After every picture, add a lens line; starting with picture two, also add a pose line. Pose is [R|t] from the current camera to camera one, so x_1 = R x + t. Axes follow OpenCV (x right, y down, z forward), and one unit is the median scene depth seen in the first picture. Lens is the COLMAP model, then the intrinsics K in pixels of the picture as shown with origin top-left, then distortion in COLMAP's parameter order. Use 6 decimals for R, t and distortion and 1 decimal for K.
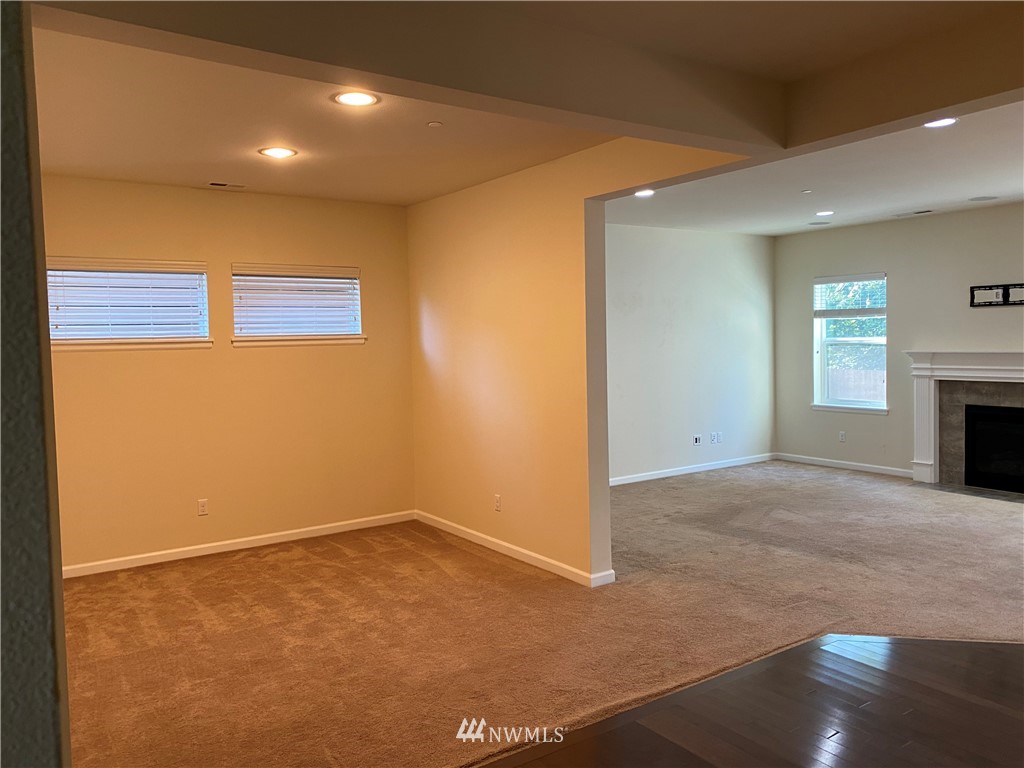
lens RADIAL K [[778.1, 0, 495.5], [0, 778.1, 382.2], [0, 0, 1]] dist [0.002190, 0.001371]
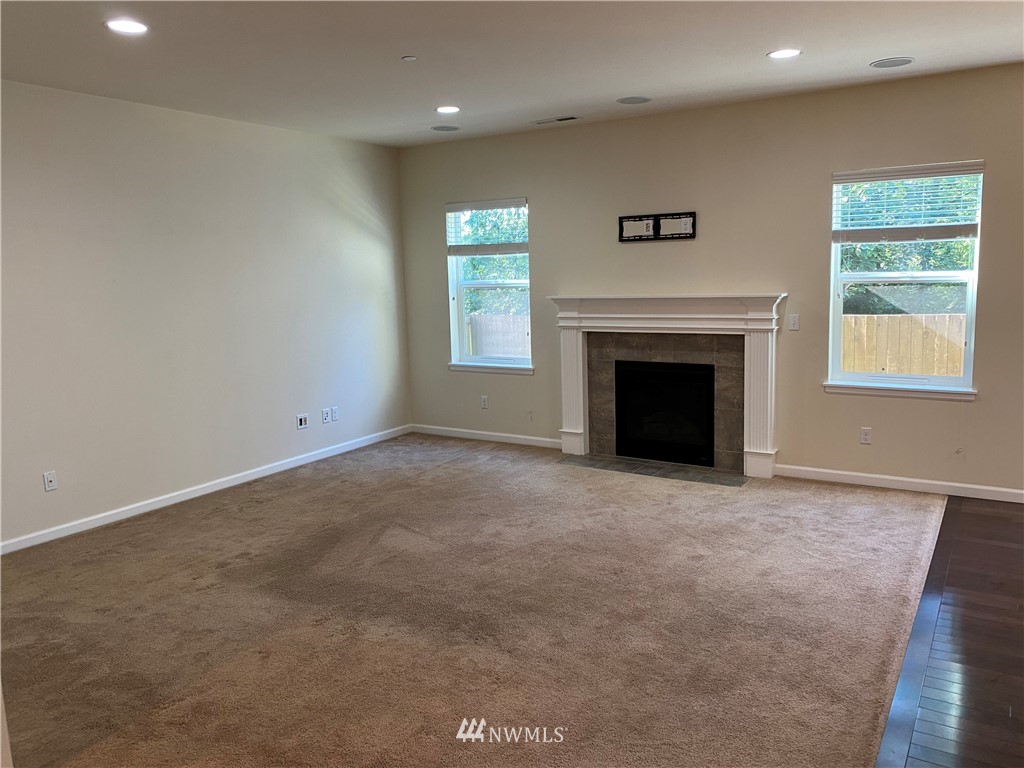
lens RADIAL K [[778.1, 0, 495.5], [0, 778.1, 382.2], [0, 0, 1]] dist [0.002190, 0.001371]
pose [[0.917497, -0.057762, 0.393526, 0.158527], [0.028137, 0.996346, 0.080644, -0.019146], [-0.396746, -0.062918, 0.915770, 0.290620]]
